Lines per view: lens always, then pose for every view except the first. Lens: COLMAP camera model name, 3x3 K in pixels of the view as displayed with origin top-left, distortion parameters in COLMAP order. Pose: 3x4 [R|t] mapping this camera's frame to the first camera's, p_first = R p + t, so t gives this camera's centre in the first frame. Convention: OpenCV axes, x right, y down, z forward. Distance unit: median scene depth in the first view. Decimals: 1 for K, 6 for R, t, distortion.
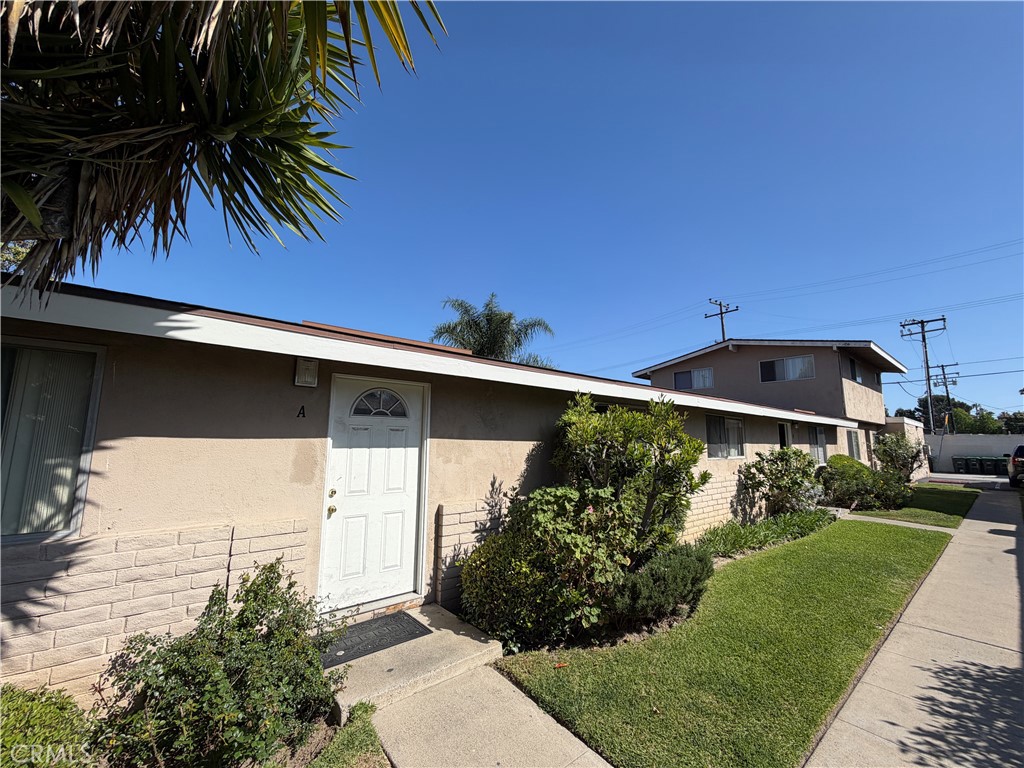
lens RADIAL K [[408.5, 0, 512.0], [0, 408.5, 384.0], [0, 0, 1]] dist [-0.002421, 0.001059]
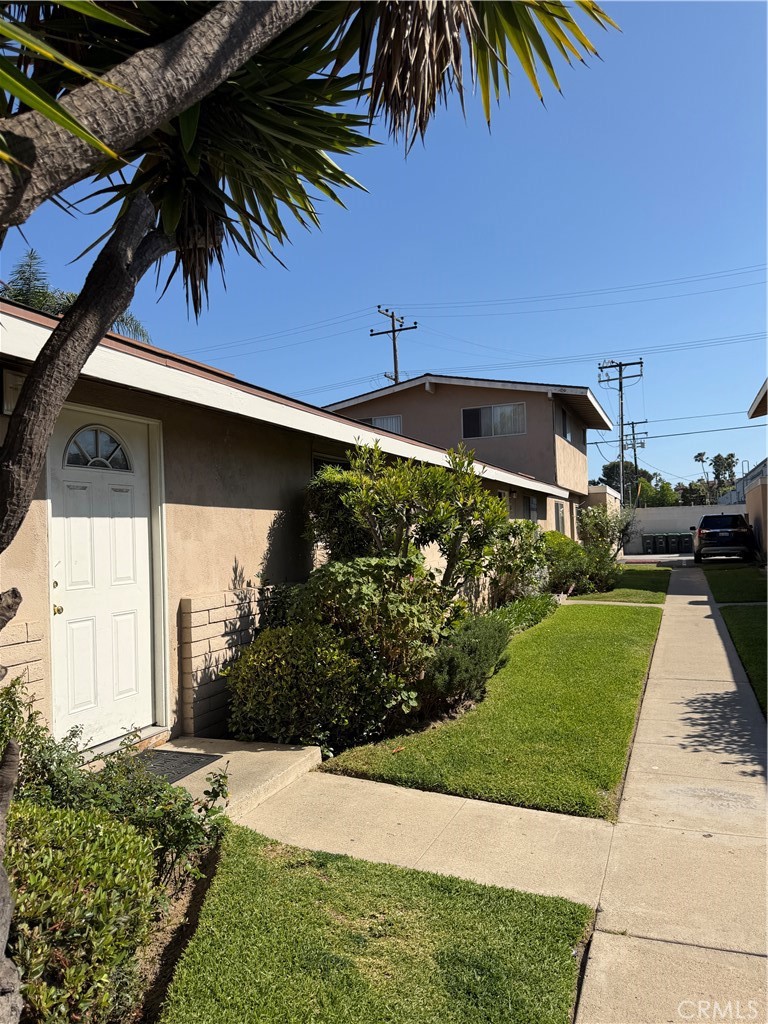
lens RADIAL K [[719.5, 0, 384.0], [0, 719.5, 512.0], [0, 0, 1]] dist [0.099898, -0.160601]
pose [[0.880904, -0.025847, 0.472589, -0.418048], [-0.022381, 0.995116, 0.096142, 0.023520], [-0.472766, -0.095269, 0.876023, -0.197558]]
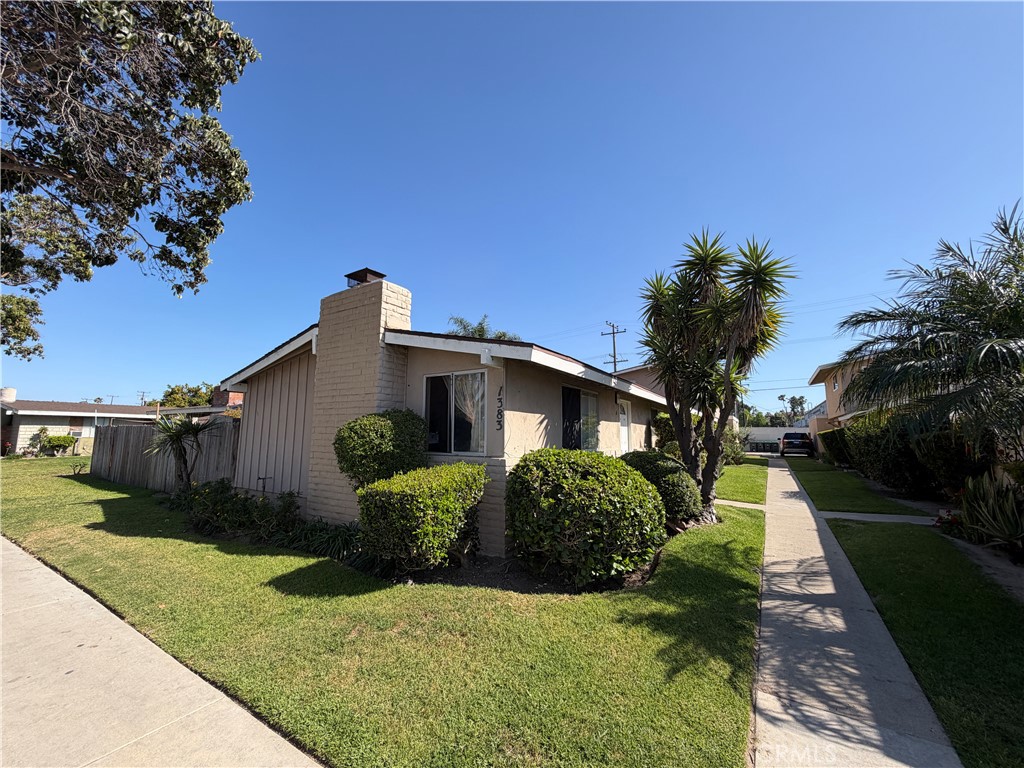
lens RADIAL K [[408.5, 0, 512.0], [0, 408.5, 384.0], [0, 0, 1]] dist [-0.002421, 0.001059]
pose [[0.949329, 0.038207, 0.311953, -1.608956], [-0.043566, 0.998998, 0.010225, -0.097635], [-0.311250, -0.023297, 0.950042, -1.112064]]
